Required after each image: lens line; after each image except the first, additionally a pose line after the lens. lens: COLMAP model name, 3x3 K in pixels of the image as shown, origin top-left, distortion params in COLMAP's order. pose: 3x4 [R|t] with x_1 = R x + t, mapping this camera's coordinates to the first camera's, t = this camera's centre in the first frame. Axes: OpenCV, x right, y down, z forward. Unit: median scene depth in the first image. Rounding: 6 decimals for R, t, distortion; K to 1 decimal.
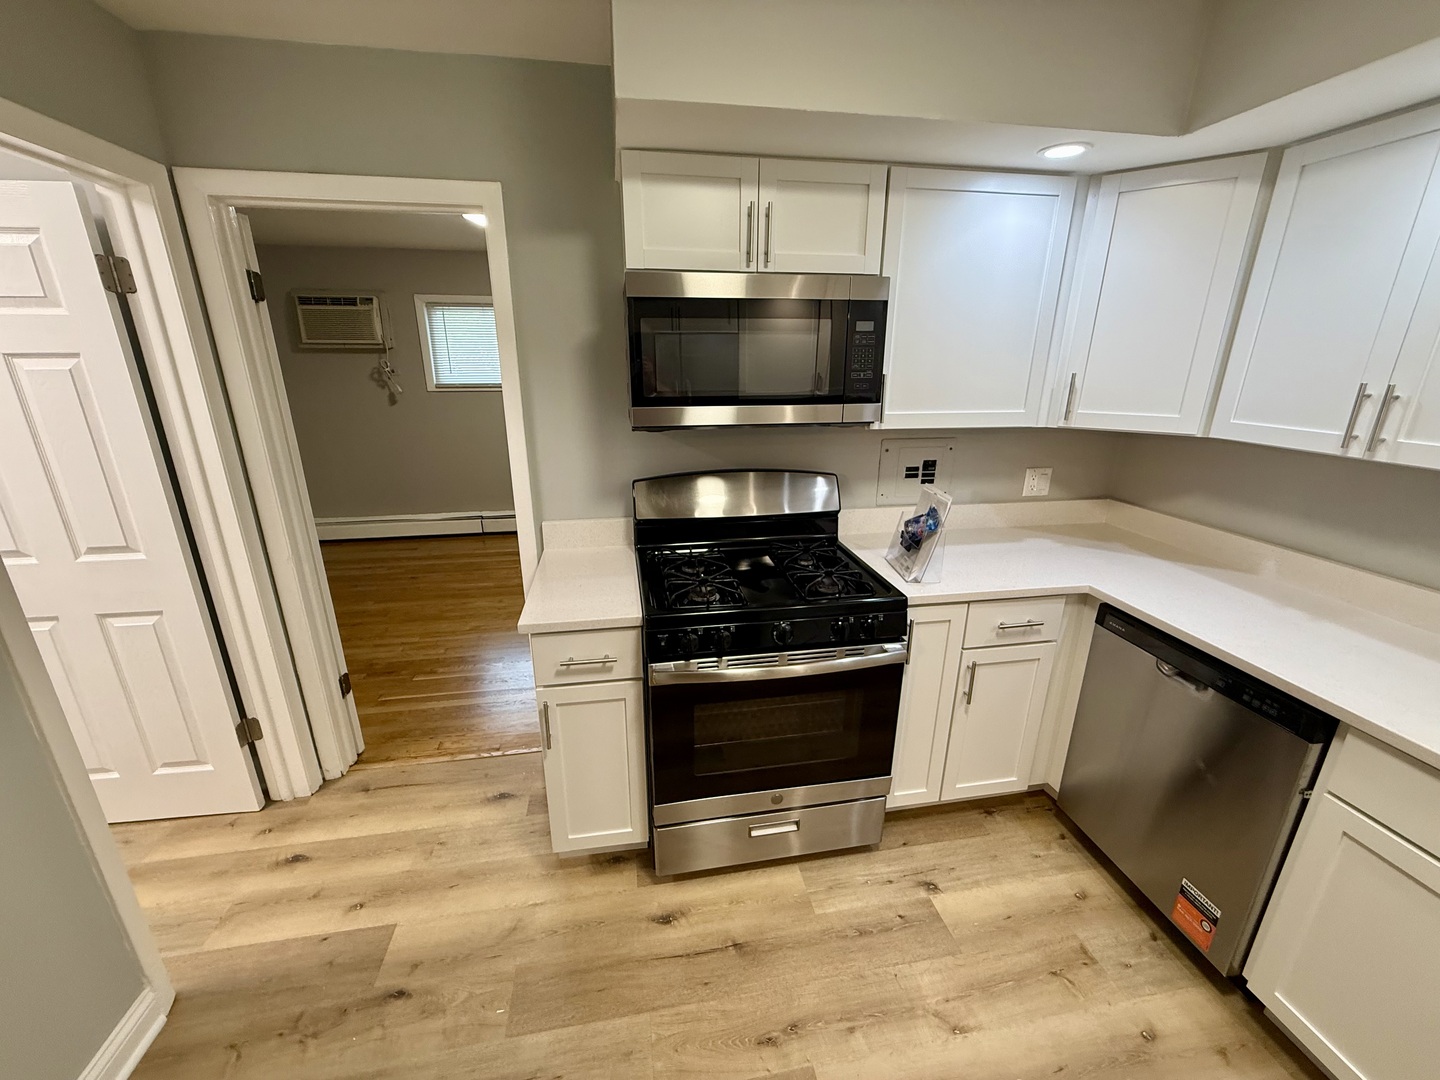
lens RADIAL K [[574.4, 0, 718.1], [0, 574.4, 538.8], [0, 0, 1]] dist [0.000477, 0.000172]
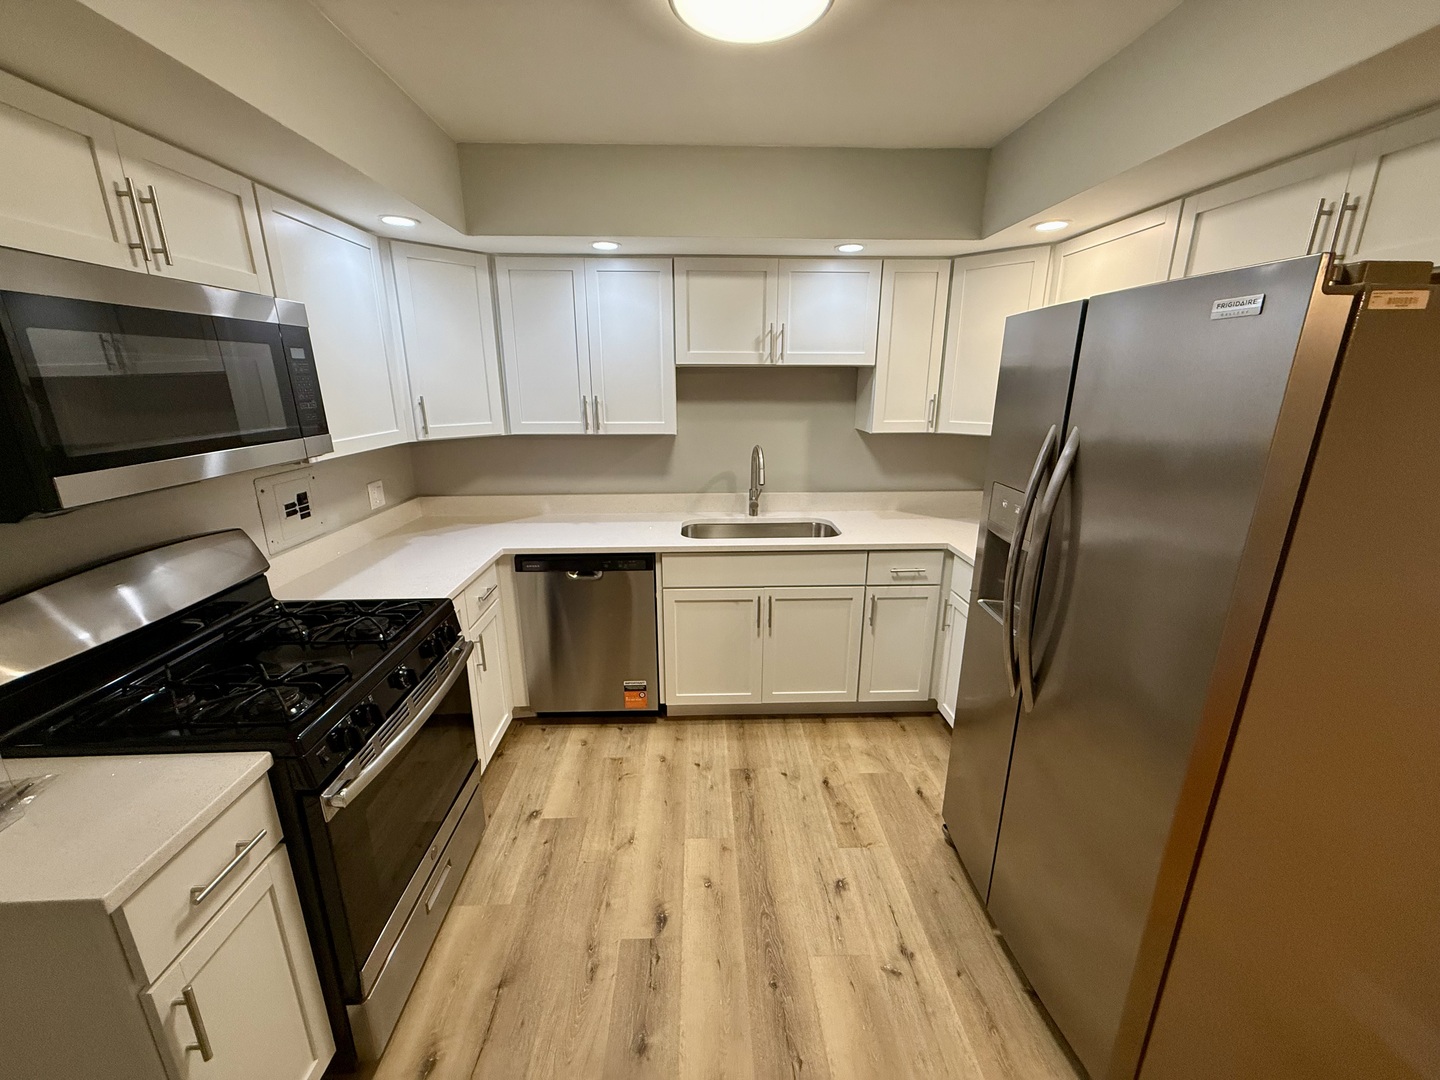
lens RADIAL K [[574.4, 0, 718.3], [0, 574.4, 538.2], [0, 0, 1]] dist [0.000477, 0.000172]
pose [[0.130899, -0.268821, 0.954254, -0.630475], [0.303205, 0.927270, 0.219627, -0.093082], [-0.943892, 0.260586, 0.202887, 0.253063]]
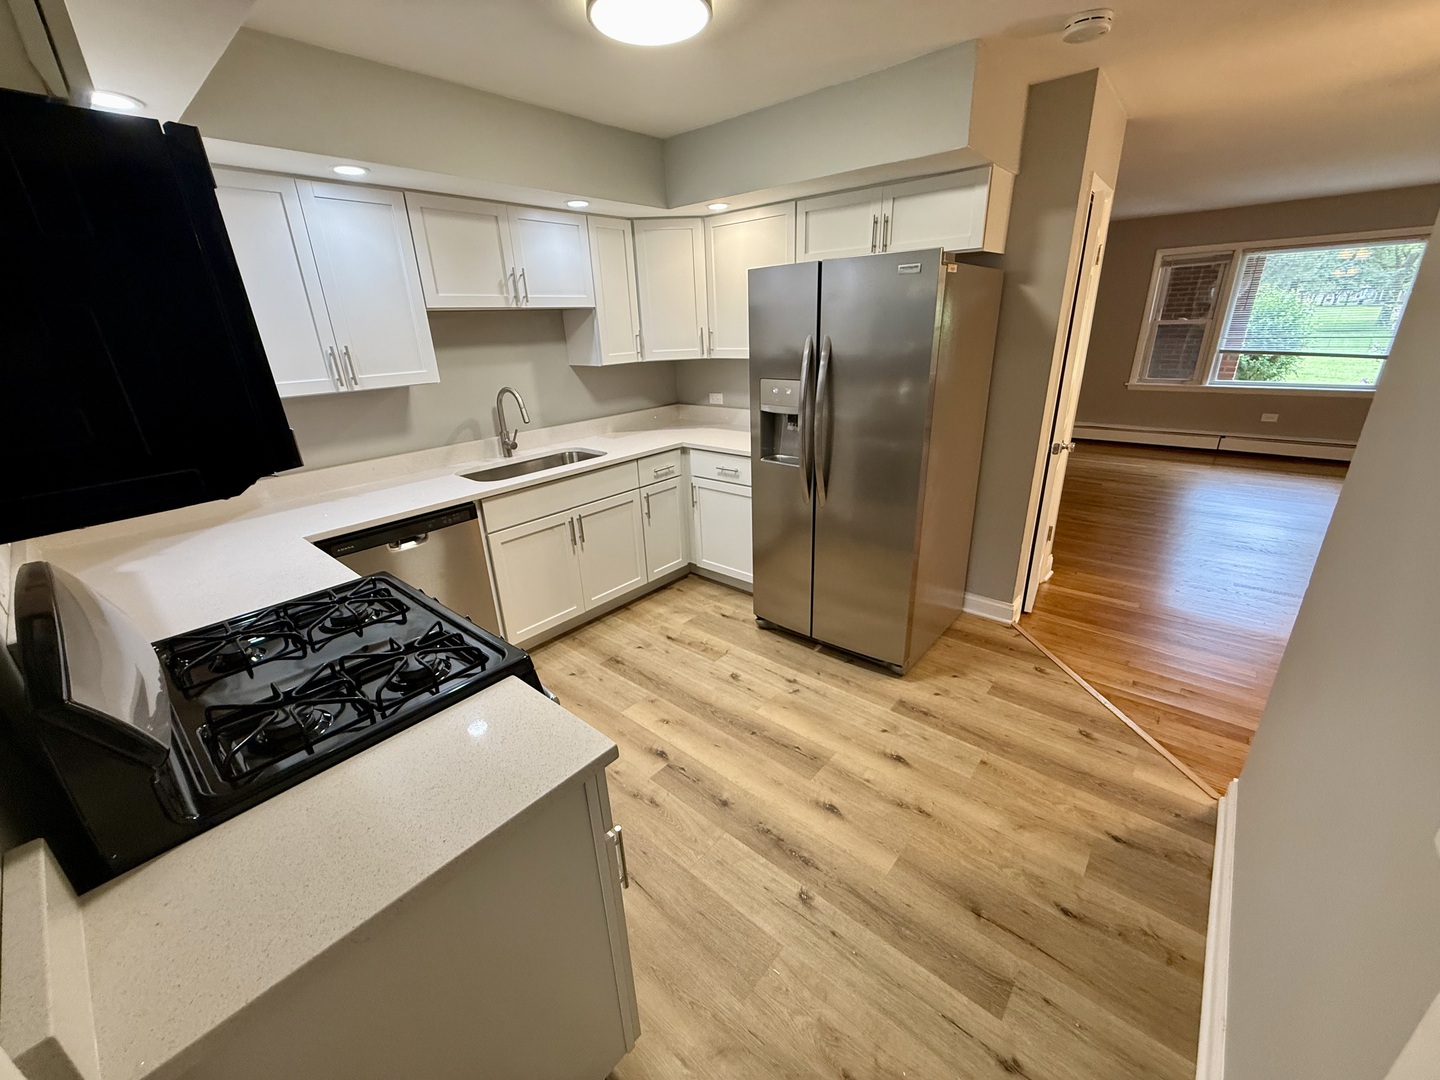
lens RADIAL K [[574.4, 0, 718.9], [0, 574.4, 537.4], [0, 0, 1]] dist [0.000477, 0.000172]
pose [[-0.637999, -0.250462, 0.728167, -0.756740], [0.269080, 0.813499, 0.515573, -0.304024], [-0.721494, 0.524870, -0.451617, 0.996008]]
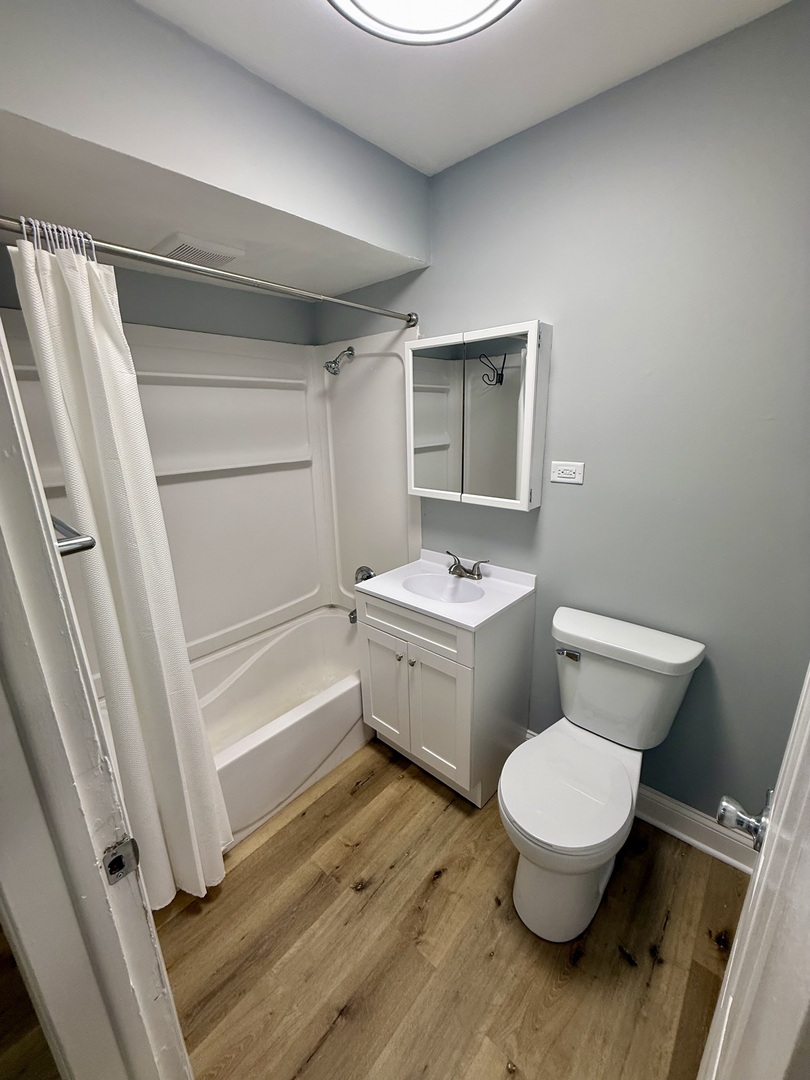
lens RADIAL K [[430.8, 0, 404.1], [0, 430.8, 535.9], [0, 0, 1]] dist [0.000477, 0.000172]
pose [[-0.777462, 0.193821, -0.598319, 0.040641], [-0.165435, 0.854804, 0.491875, -0.300923], [0.606781, 0.481397, -0.632514, 1.033201]]
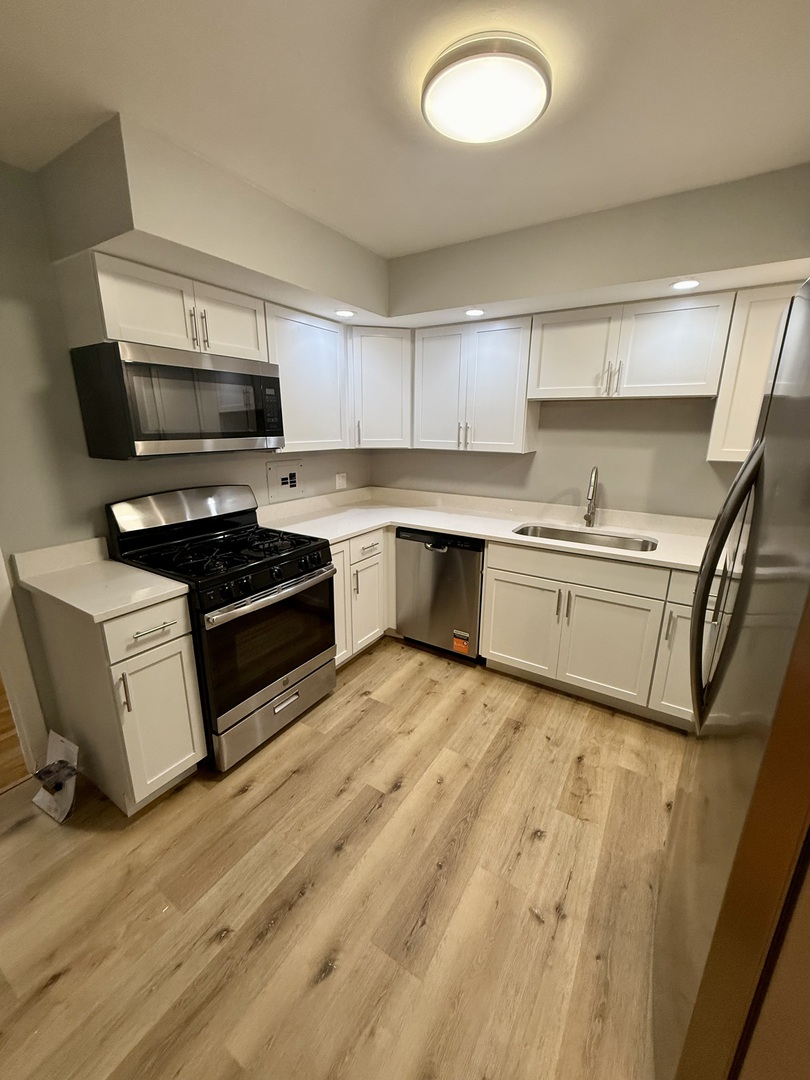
lens RADIAL K [[430.8, 0, 406.4], [0, 430.8, 538.1], [0, 0, 1]] dist [0.000477, 0.000172]
pose [[0.666631, -0.189113, 0.720999, -0.490388], [0.221393, 0.973864, 0.050739, 0.081903], [-0.711750, 0.125800, 0.691076, -0.124980]]
